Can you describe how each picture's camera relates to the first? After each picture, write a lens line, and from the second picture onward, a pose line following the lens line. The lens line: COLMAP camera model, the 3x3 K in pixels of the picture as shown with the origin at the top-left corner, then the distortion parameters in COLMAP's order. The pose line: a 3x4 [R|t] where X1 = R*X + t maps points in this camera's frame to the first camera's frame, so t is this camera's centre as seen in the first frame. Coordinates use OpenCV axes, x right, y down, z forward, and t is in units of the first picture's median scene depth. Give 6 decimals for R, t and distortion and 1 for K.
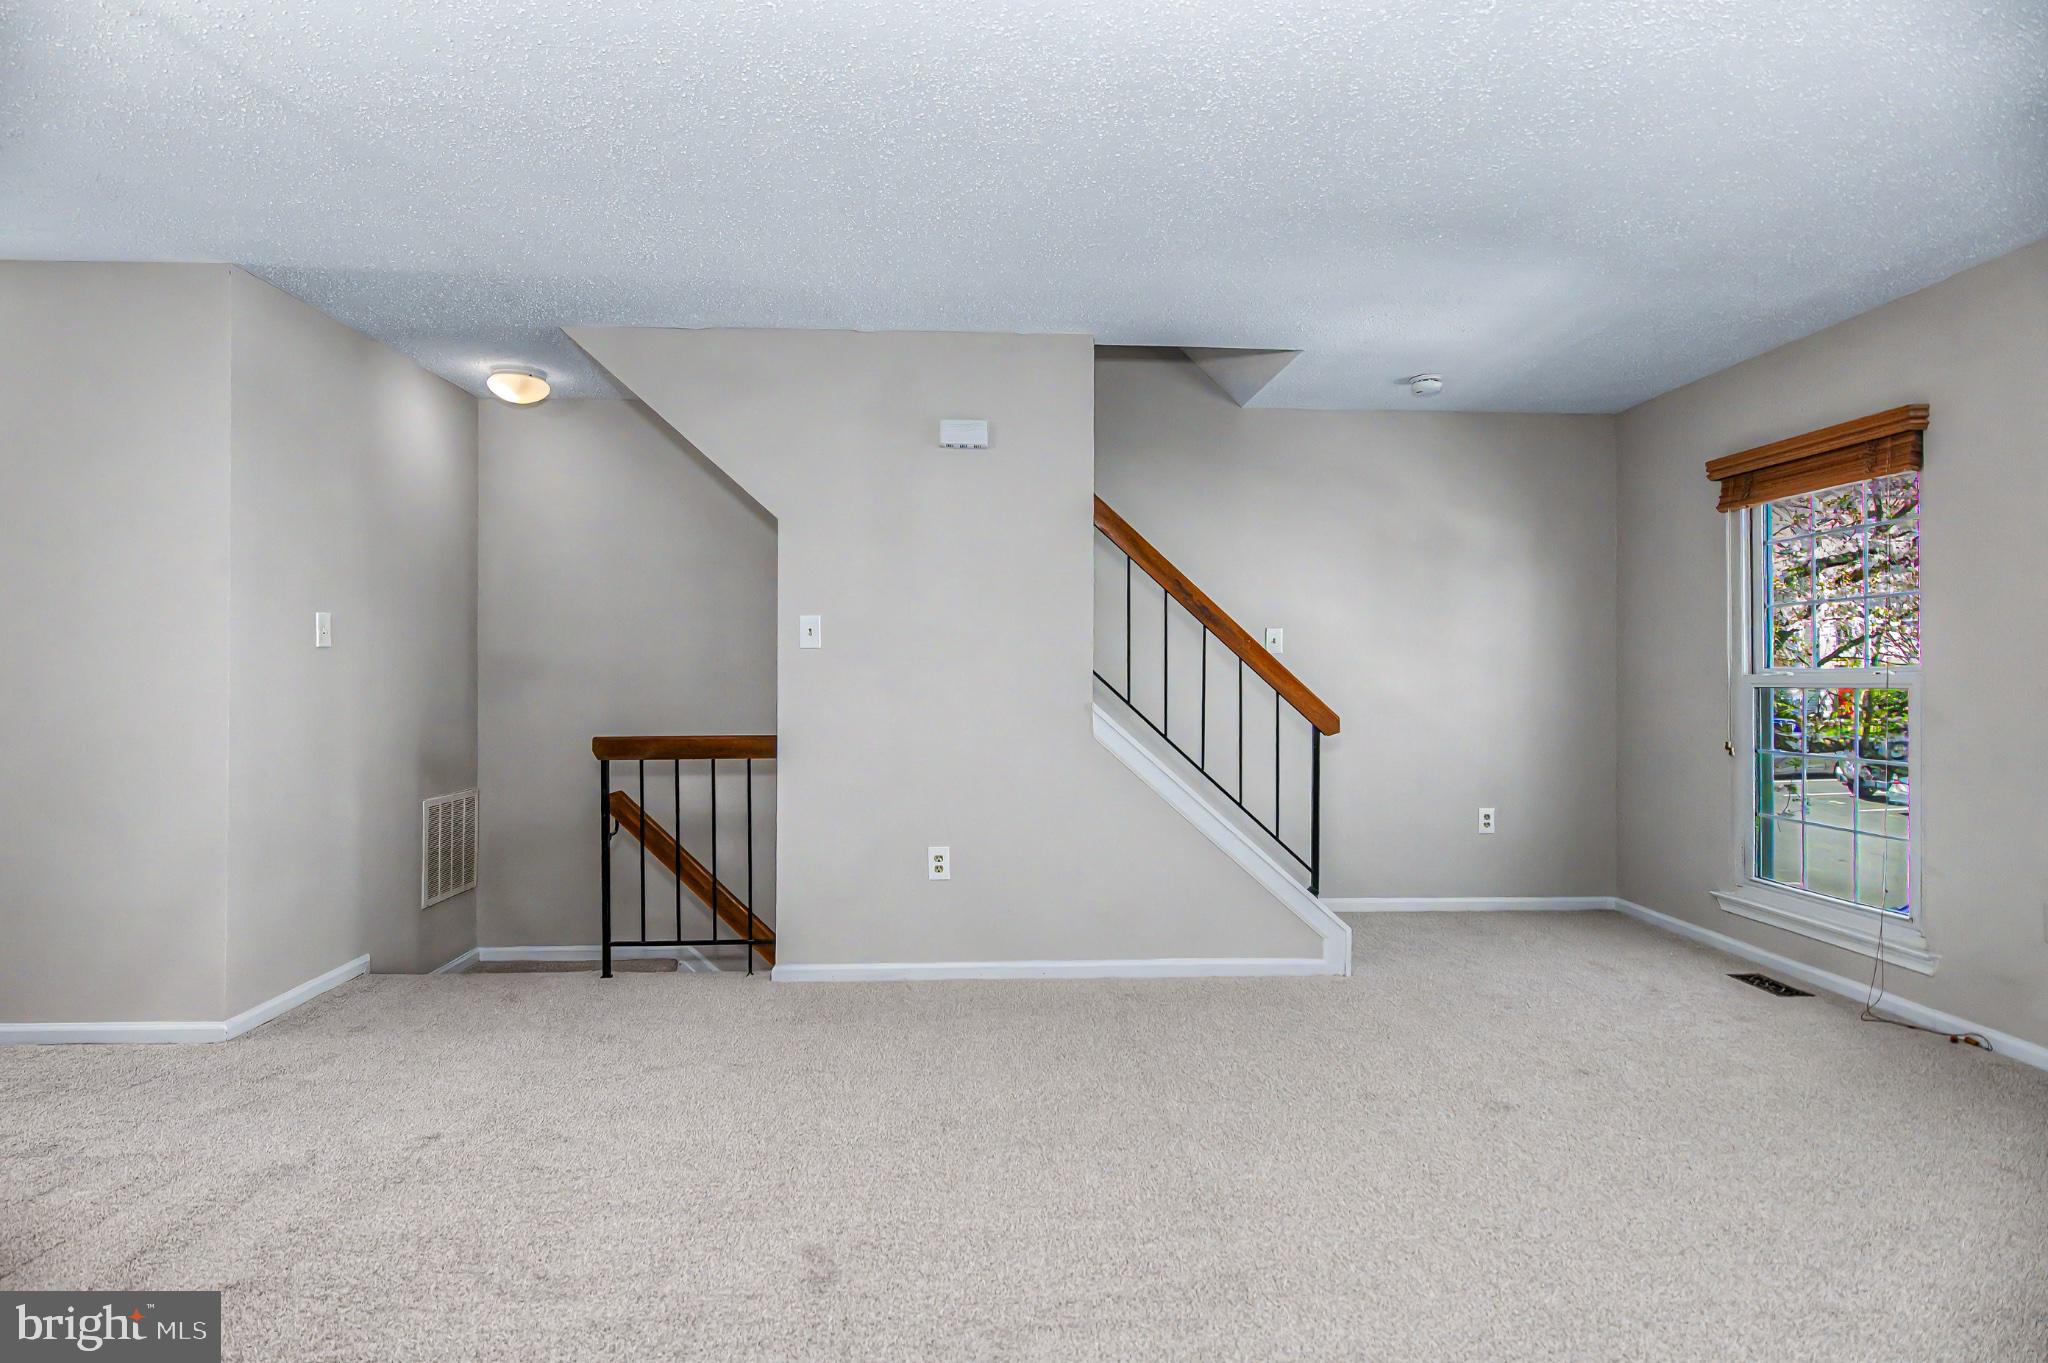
lens RADIAL K [[1022.4, 0, 1031.5], [0, 1022.4, 673.6], [0, 0, 1]] dist [-0.007491, -0.000614]
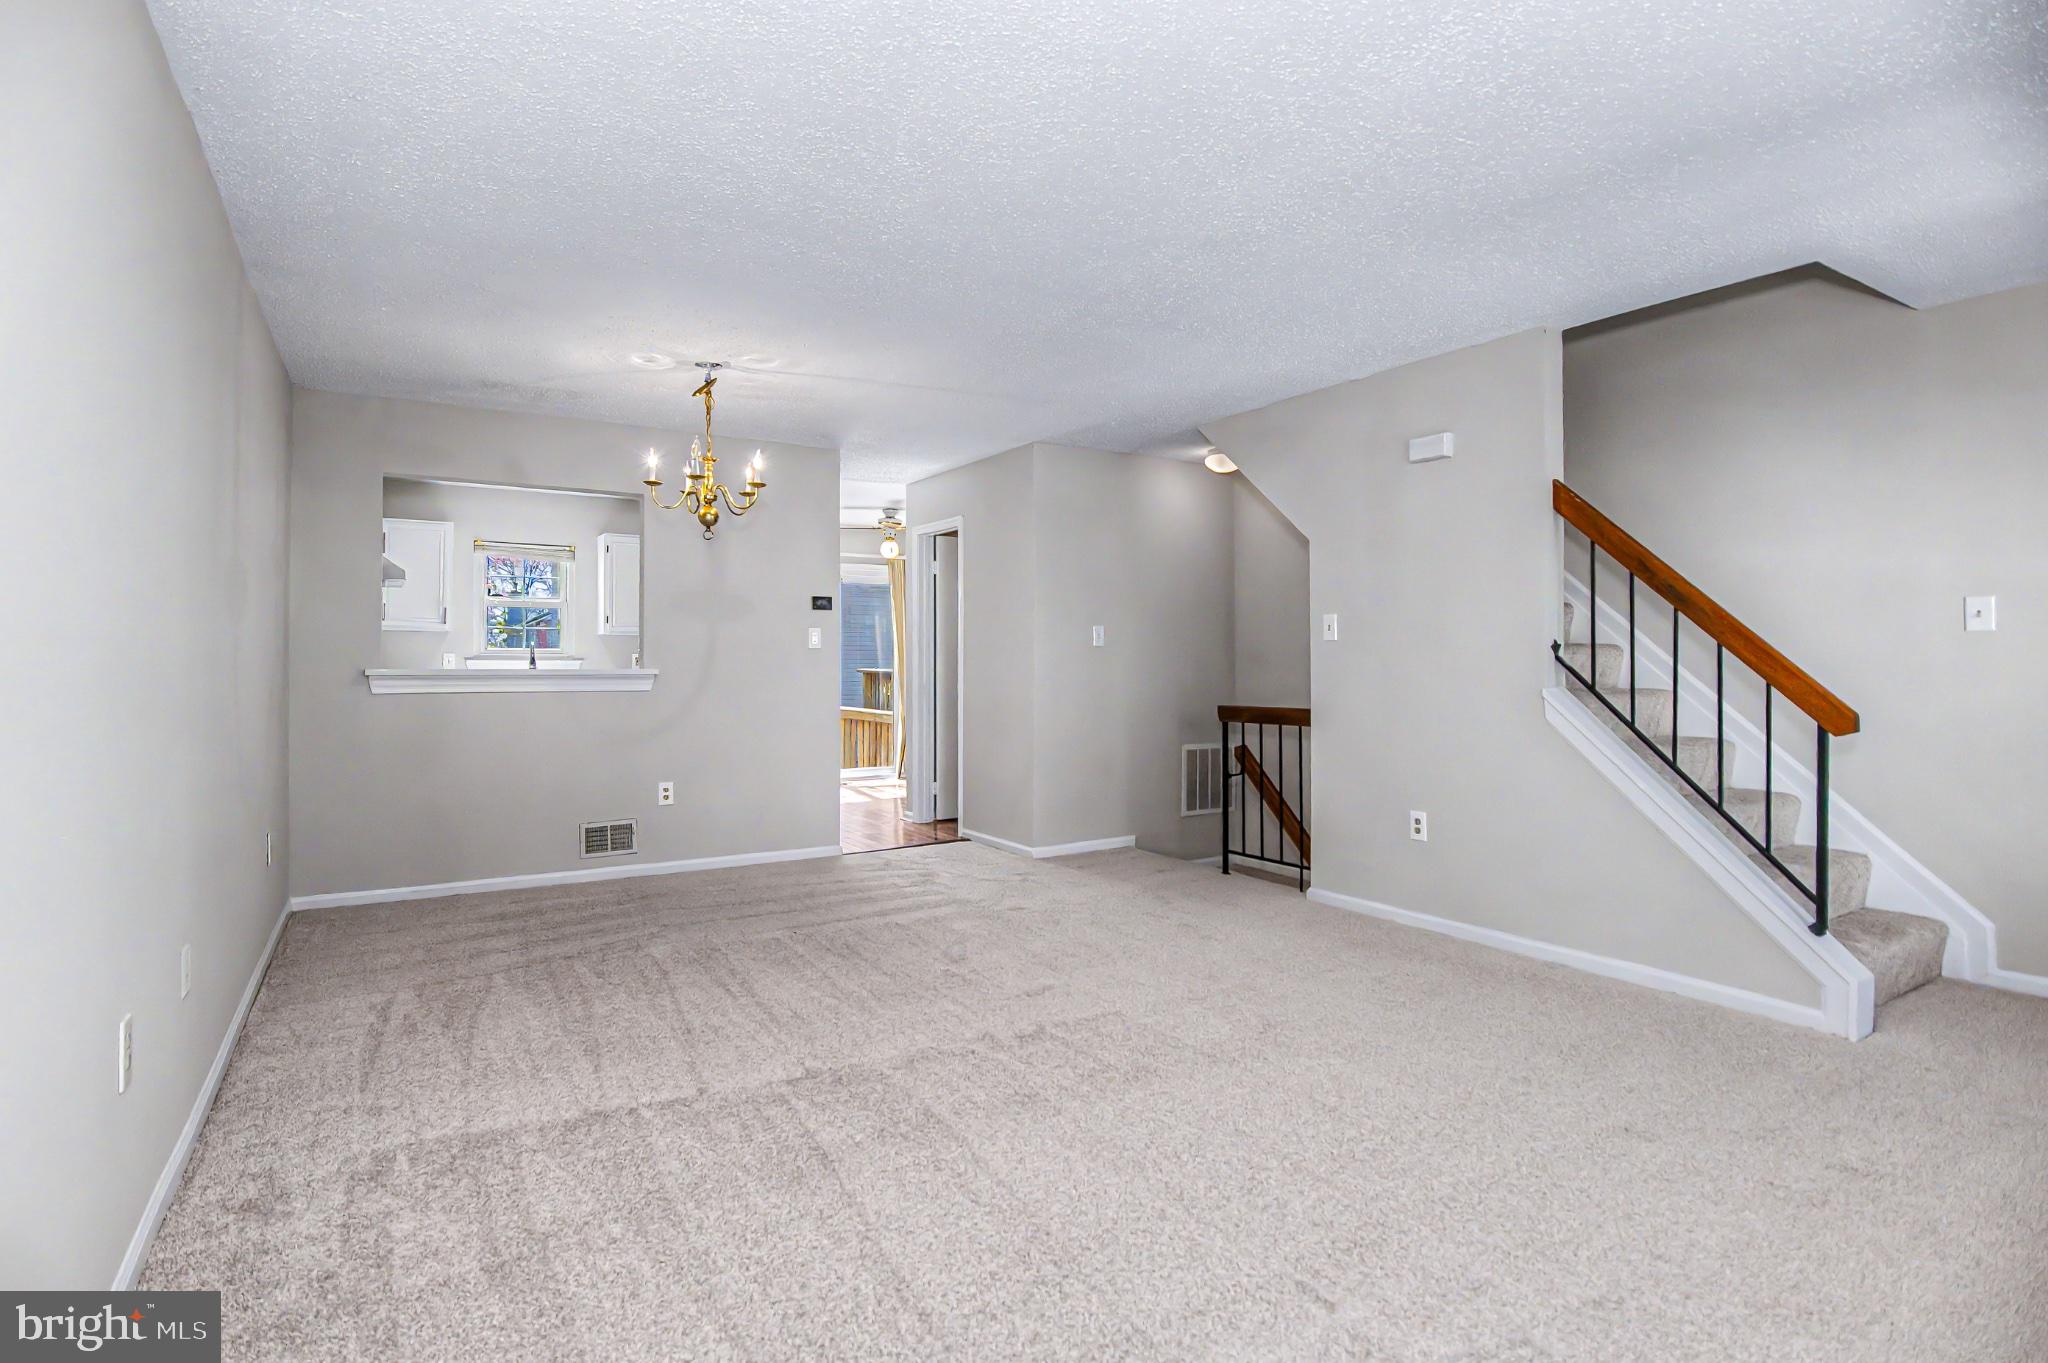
lens RADIAL K [[1022.4, 0, 1031.5], [0, 1022.4, 673.6], [0, 0, 1]] dist [-0.007491, -0.000614]
pose [[0.496245, 0.008348, -0.868143, 0.675247], [-0.001536, 0.999961, 0.008738, 0.005073], [0.868181, -0.003003, 0.496238, 0.054085]]
